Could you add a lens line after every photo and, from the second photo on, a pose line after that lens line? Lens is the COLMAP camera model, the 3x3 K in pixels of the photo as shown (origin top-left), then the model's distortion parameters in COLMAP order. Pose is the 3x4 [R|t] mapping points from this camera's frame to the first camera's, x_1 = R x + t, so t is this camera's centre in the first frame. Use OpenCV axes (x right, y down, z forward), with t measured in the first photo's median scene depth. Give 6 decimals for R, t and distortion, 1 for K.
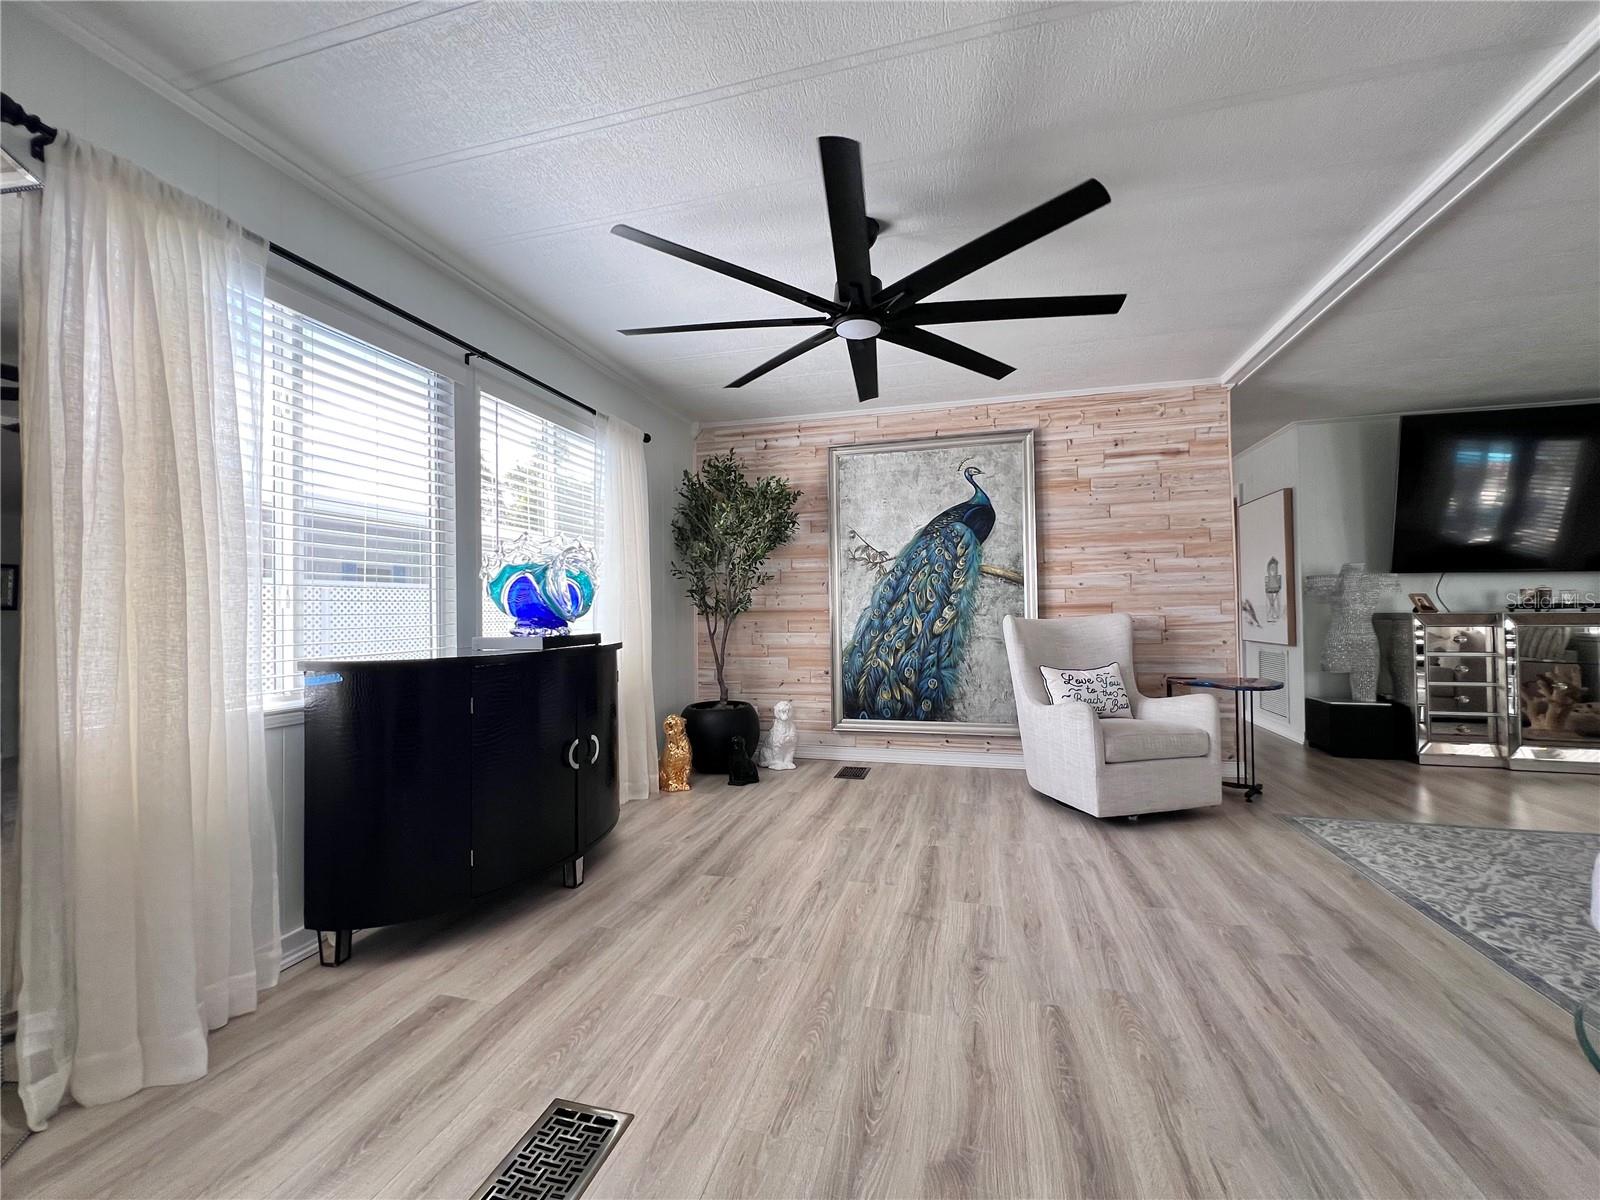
lens RADIAL K [[639.1, 0, 799.9], [0, 639.1, 600.0], [0, 0, 1]] dist [-0.001816, 0.000916]
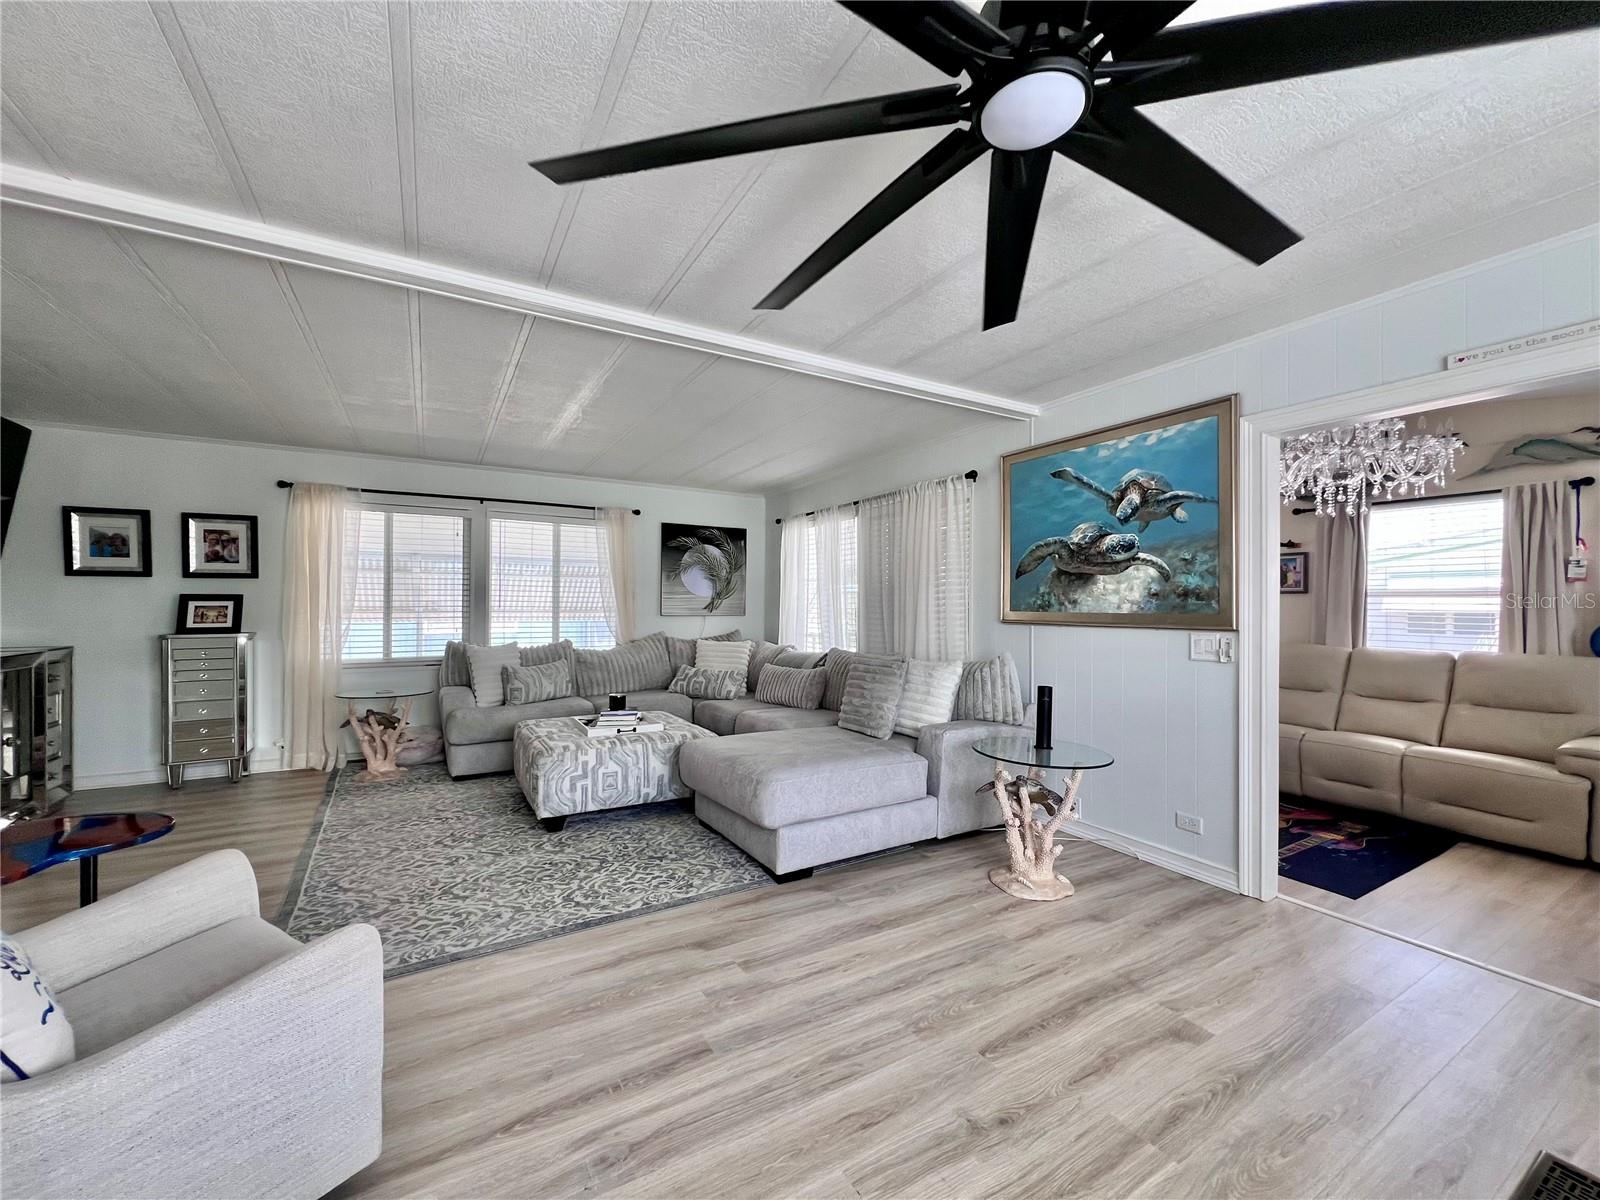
lens RADIAL K [[639.1, 0, 808.0], [0, 639.1, 606.3], [0, 0, 1]] dist [-0.001816, 0.000916]
pose [[-0.717715, 0.003440, 0.696329, -0.068042], [-0.008620, 0.999867, -0.013824, -0.047517], [-0.696284, -0.015924, -0.717590, 0.959497]]
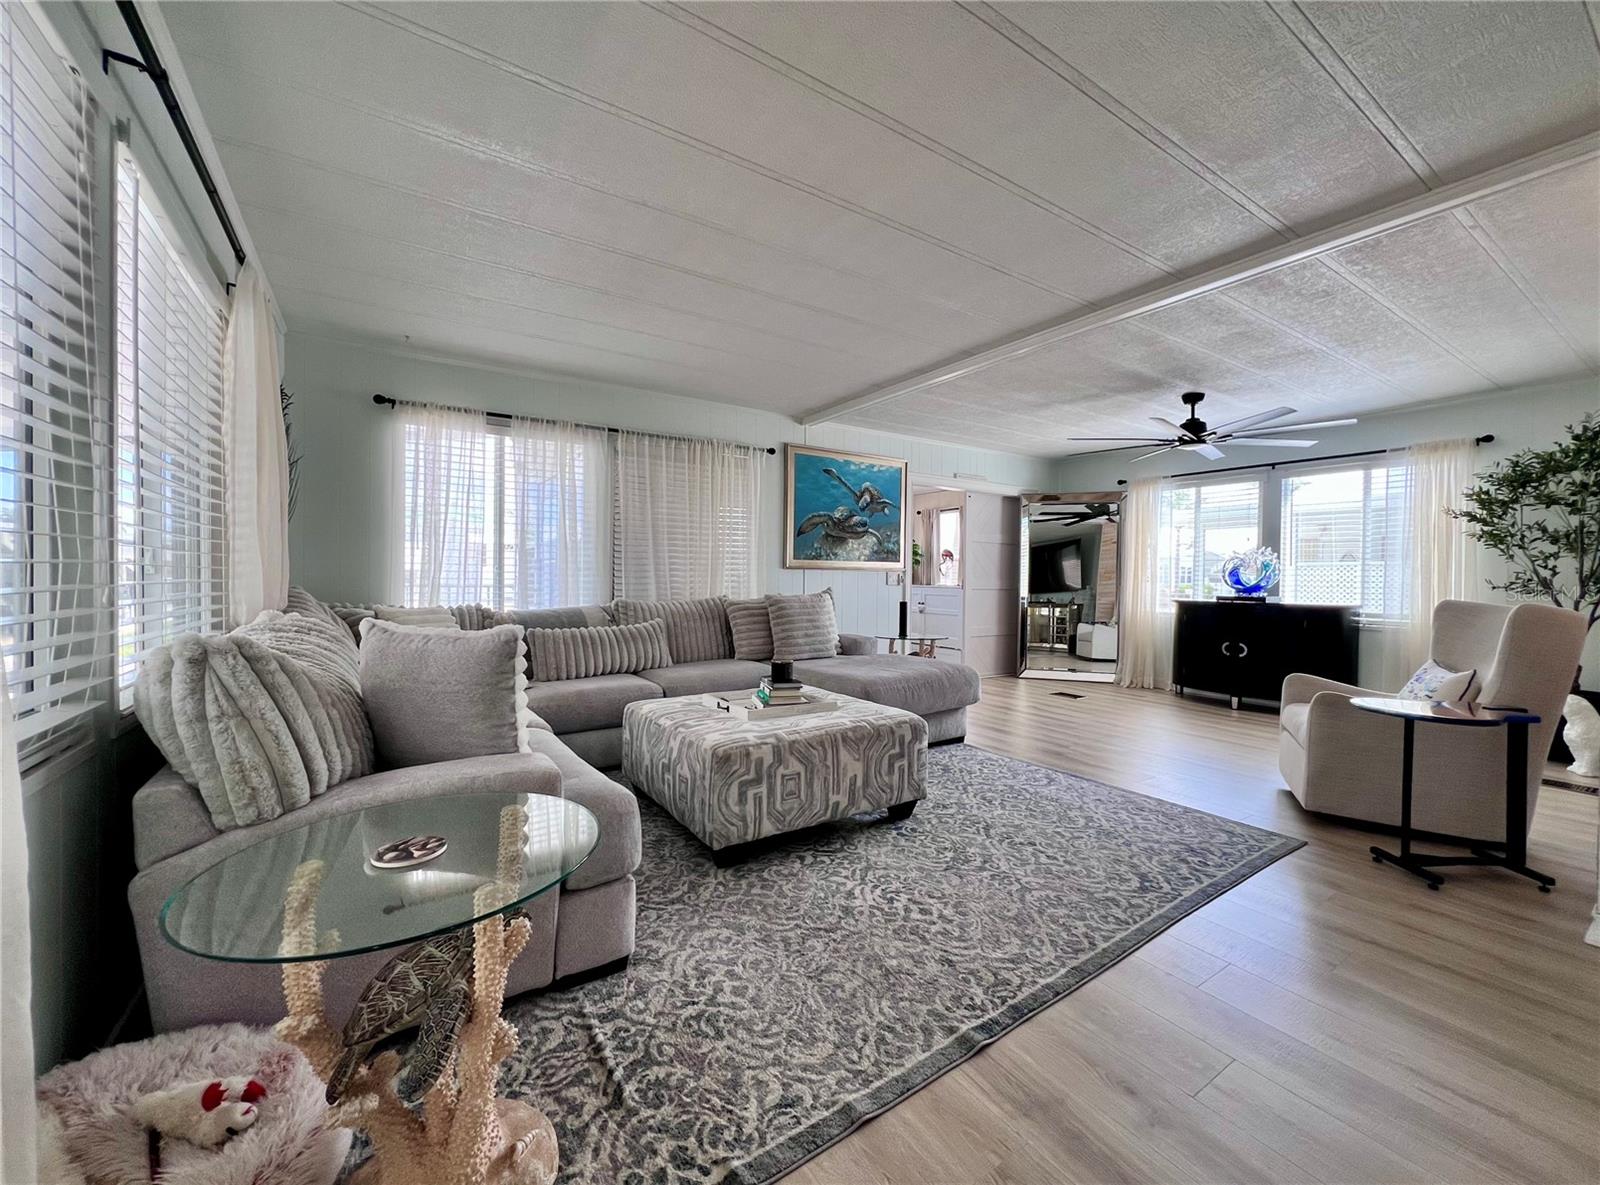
lens RADIAL K [[639.1, 0, 799.2], [0, 639.1, 592.8], [0, 0, 1]] dist [-0.001816, 0.000916]
pose [[-0.668512, 0.020349, -0.743423, 1.621997], [0.005449, 0.999733, 0.022464, -0.010878], [0.743681, 0.010967, -0.668445, 0.958755]]
